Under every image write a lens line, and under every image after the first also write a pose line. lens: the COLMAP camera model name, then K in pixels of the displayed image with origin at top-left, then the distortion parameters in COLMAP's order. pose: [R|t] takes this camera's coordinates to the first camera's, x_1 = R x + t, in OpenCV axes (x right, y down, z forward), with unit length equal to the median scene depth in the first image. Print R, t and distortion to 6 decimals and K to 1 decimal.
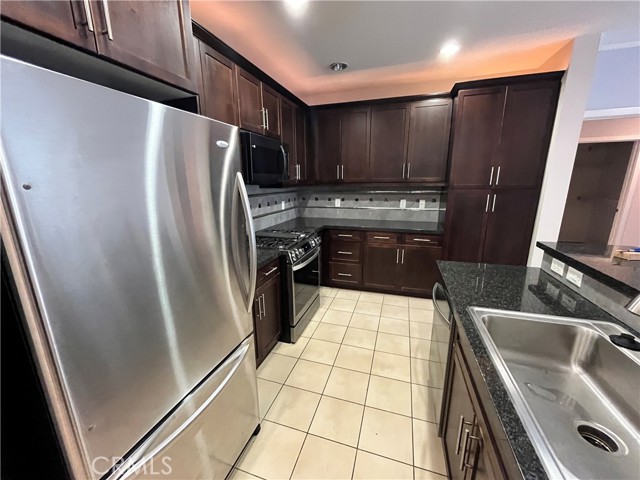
lens RADIAL K [[258.8, 0, 317.1], [0, 258.8, 241.1], [0, 0, 1]] dist [-0.002868, -0.000004]
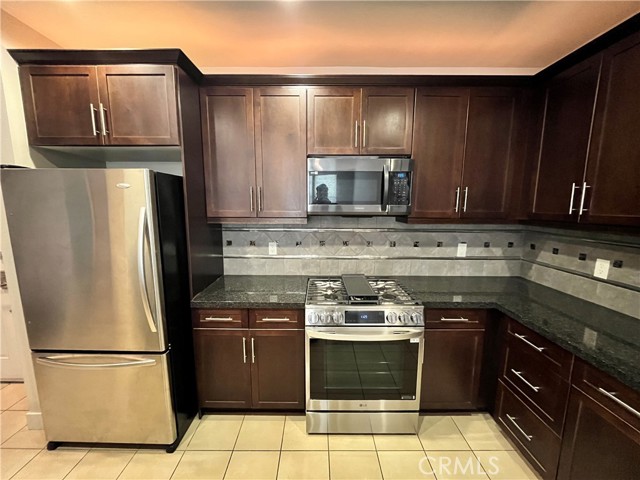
lens RADIAL K [[258.8, 0, 317.9], [0, 258.8, 240.9], [0, 0, 1]] dist [-0.002868, -0.000004]
pose [[0.317540, 0.146649, -0.936836, 0.320691], [-0.225582, 0.971288, 0.075581, -0.118604], [0.921022, 0.187333, 0.341504, 0.414466]]
